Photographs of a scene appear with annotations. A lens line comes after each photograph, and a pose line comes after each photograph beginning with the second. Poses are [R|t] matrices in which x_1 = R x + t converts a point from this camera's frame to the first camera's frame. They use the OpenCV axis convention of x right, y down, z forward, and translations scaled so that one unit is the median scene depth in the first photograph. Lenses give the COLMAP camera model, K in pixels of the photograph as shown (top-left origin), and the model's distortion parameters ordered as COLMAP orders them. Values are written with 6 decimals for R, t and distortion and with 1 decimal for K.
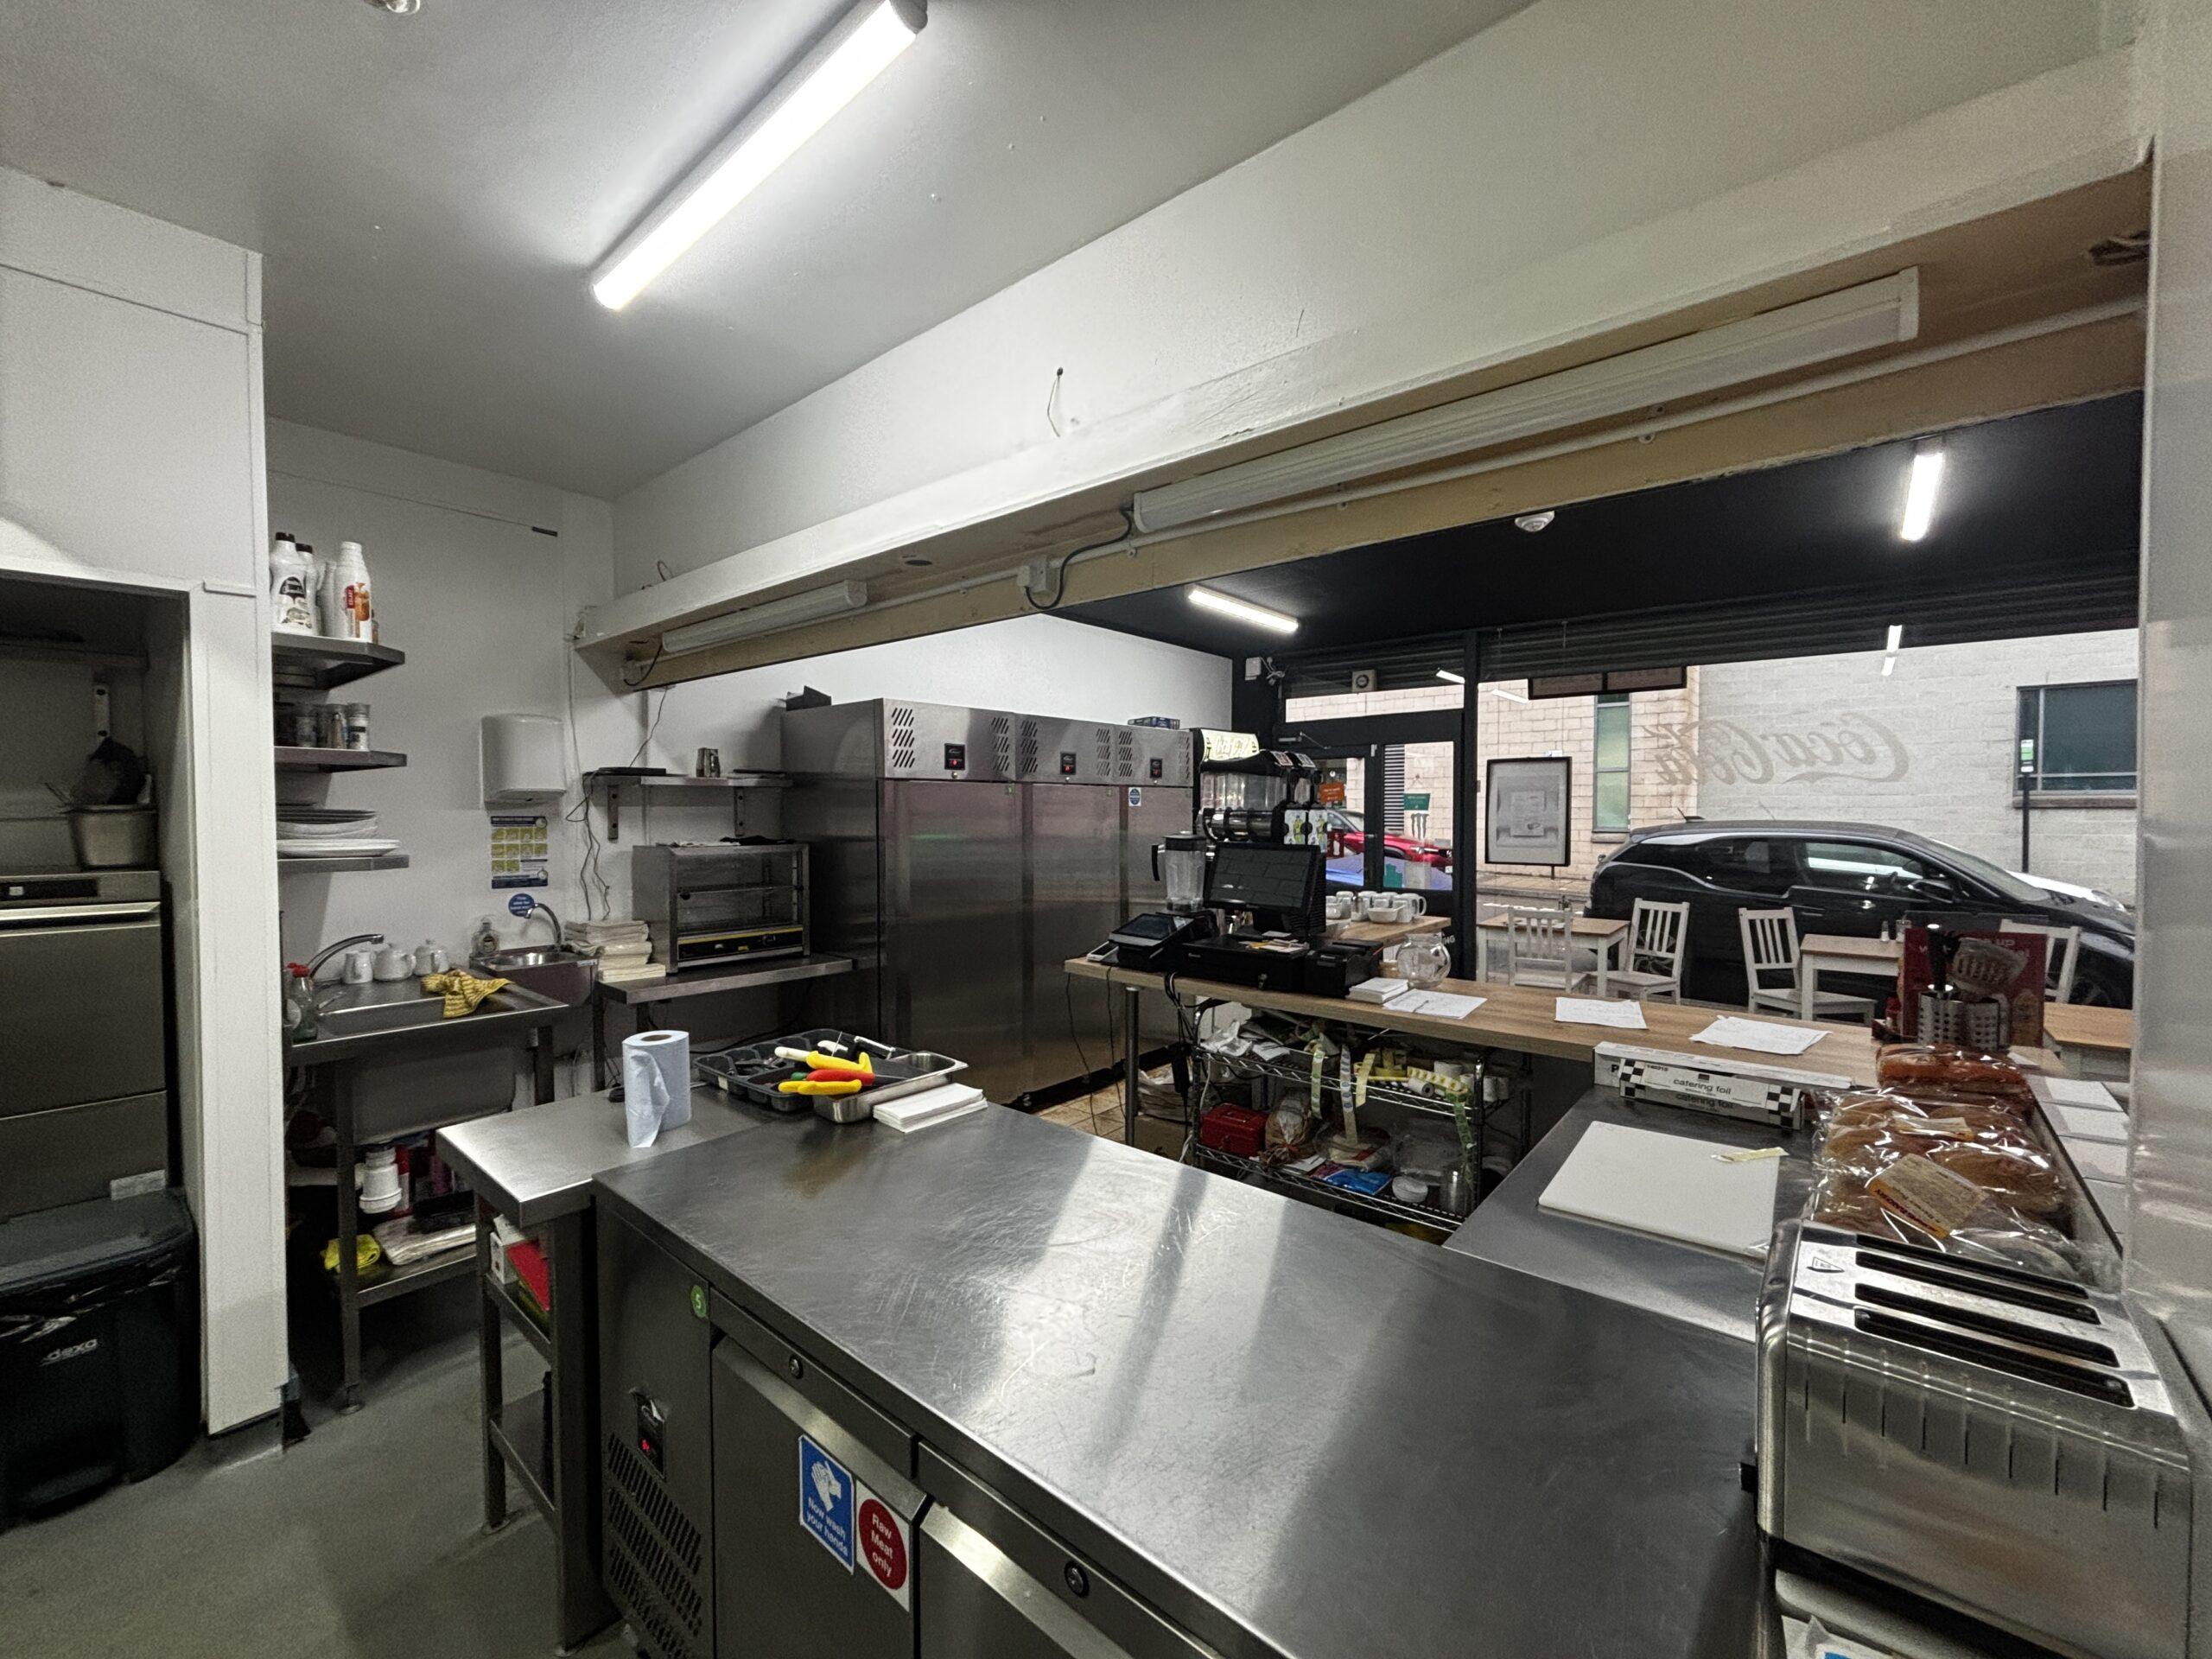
lens RADIAL K [[885.4, 0, 1104.9], [0, 885.4, 835.5], [0, 0, 1]] dist [-0.001439, -0.000281]
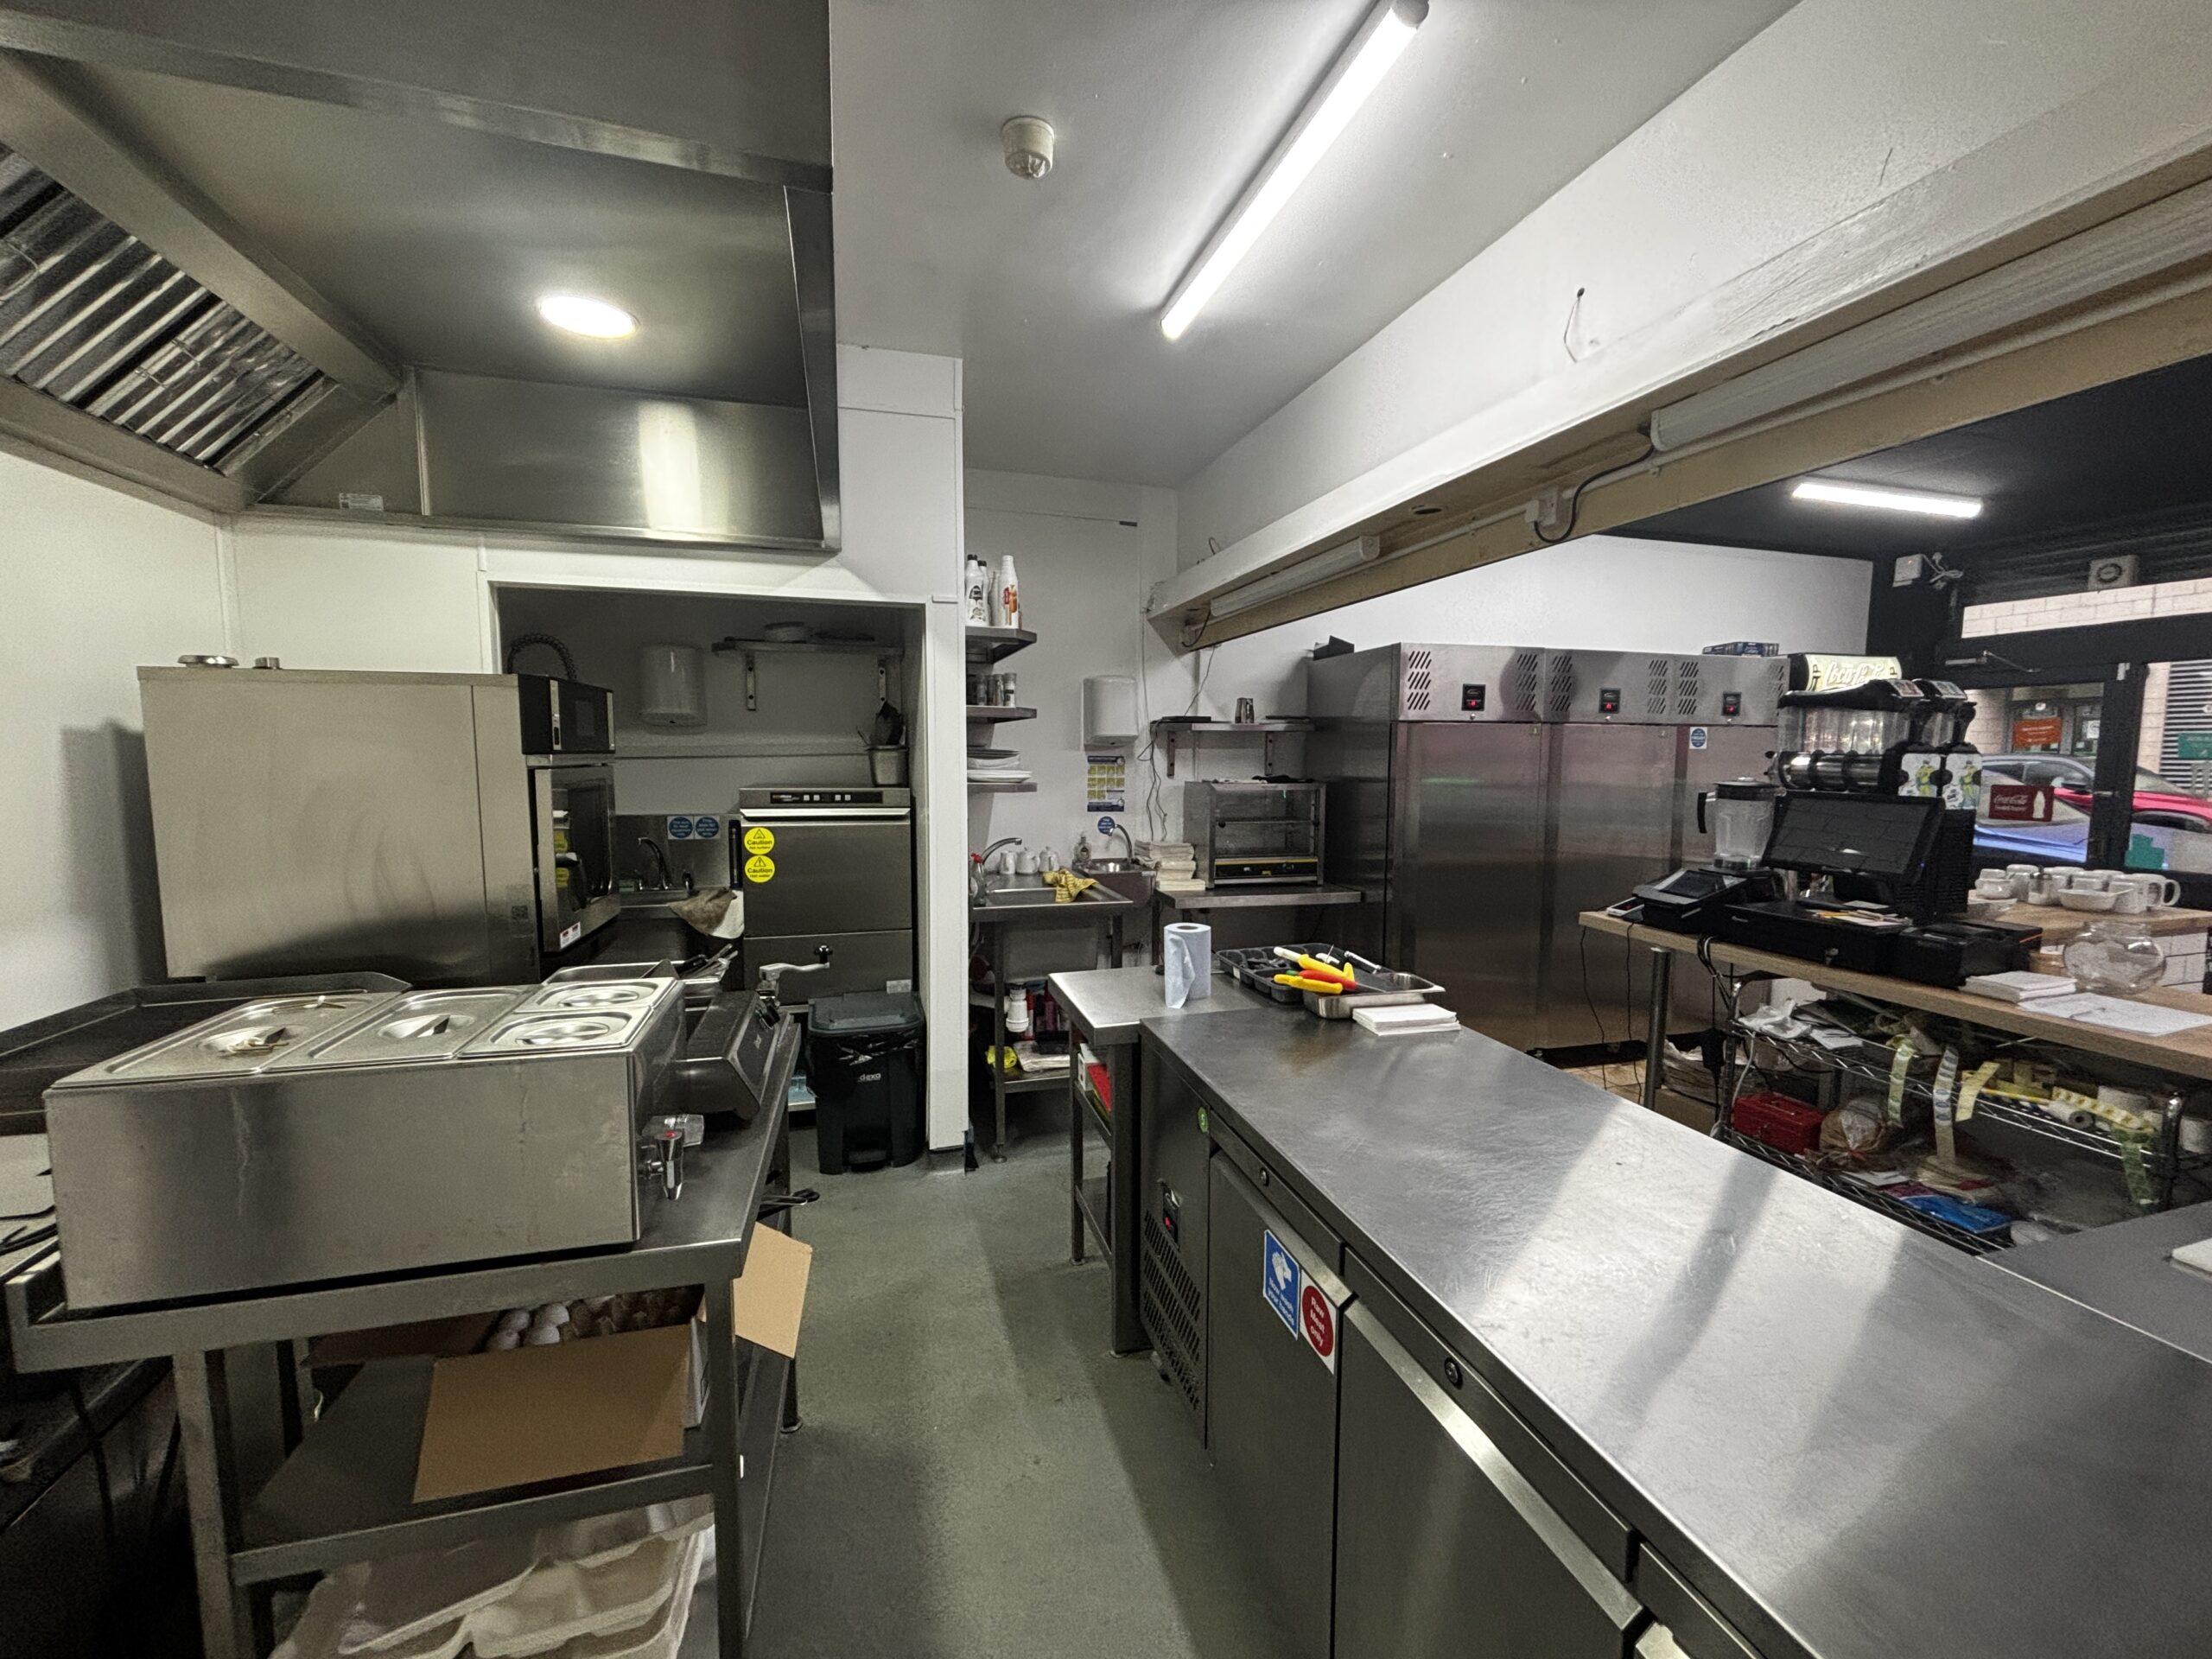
lens RADIAL K [[885.4, 0, 1104.9], [0, 885.4, 835.5], [0, 0, 1]] dist [-0.001439, -0.000281]
pose [[0.829655, 0.055930, -0.555468, 0.071590], [-0.021574, 0.997438, 0.068209, 0.008121], [0.557860, -0.044606, 0.828735, -0.088013]]
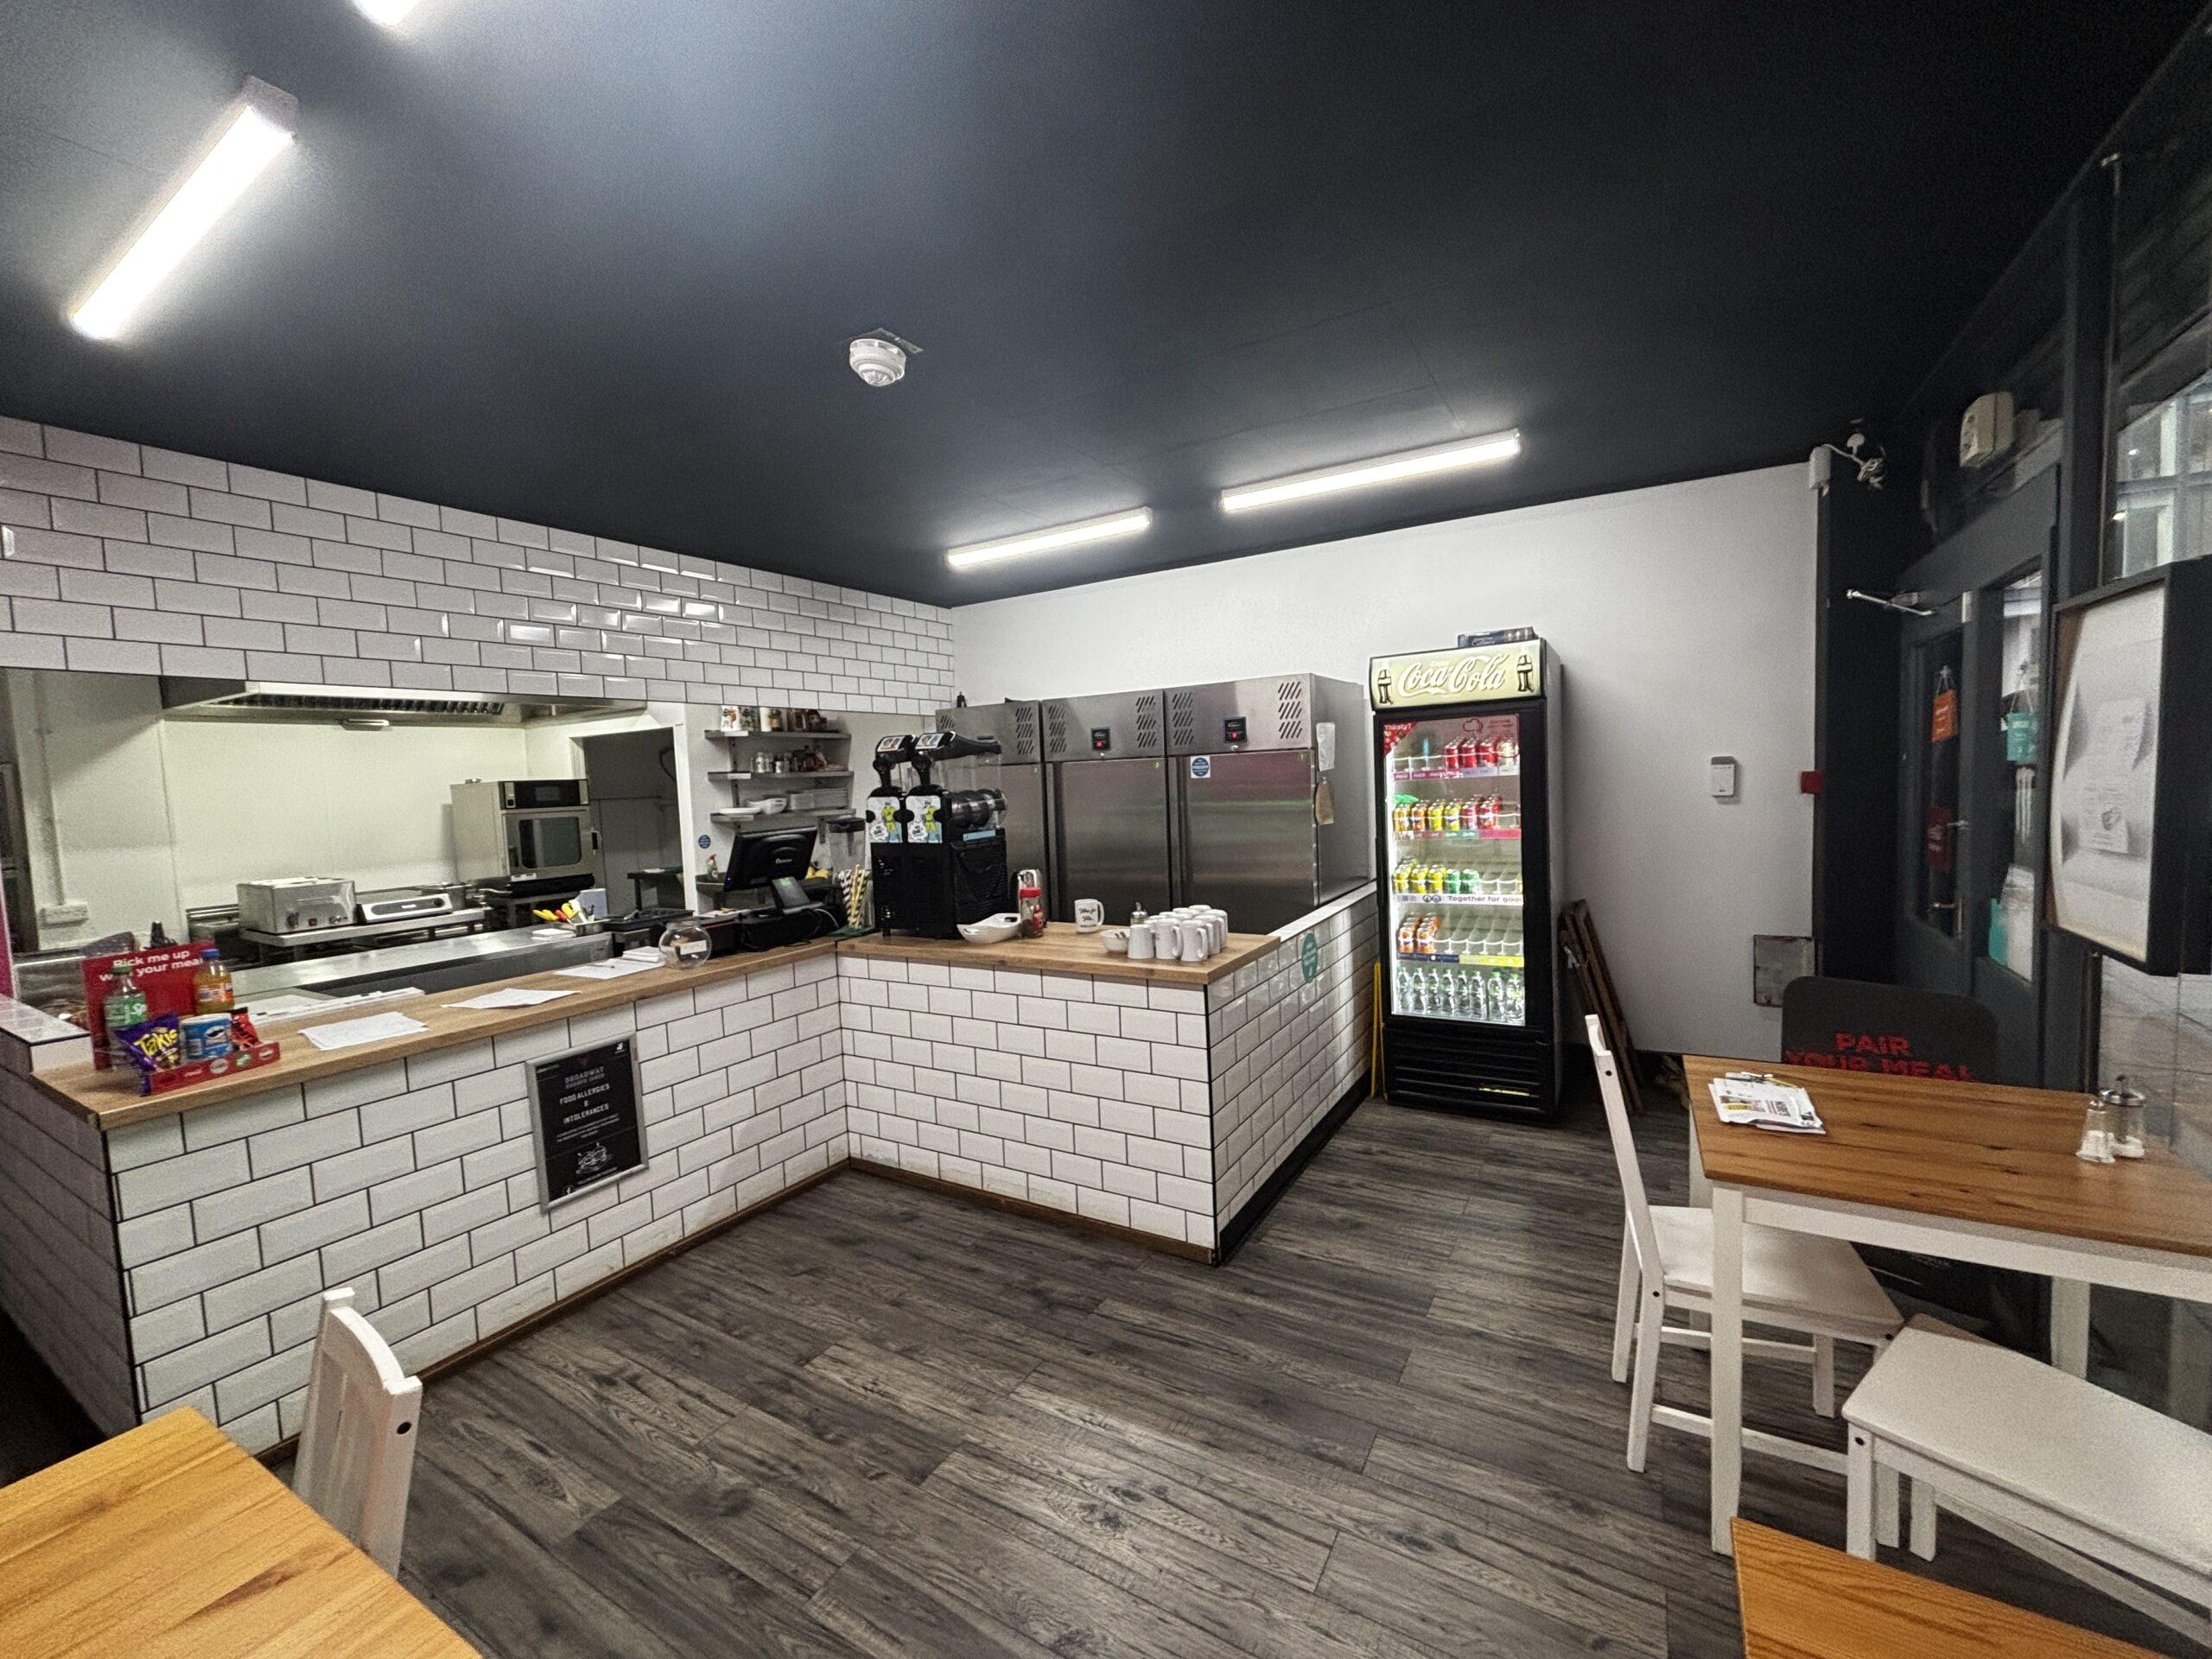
lens RADIAL K [[885.4, 0, 1104.9], [0, 885.4, 835.5], [0, 0, 1]] dist [-0.001439, -0.000281]
pose [[0.164102, 0.049592, -0.985196, 1.540843], [0.004300, 0.998690, 0.050988, -0.043931], [0.986434, -0.012604, 0.163674, 1.390574]]
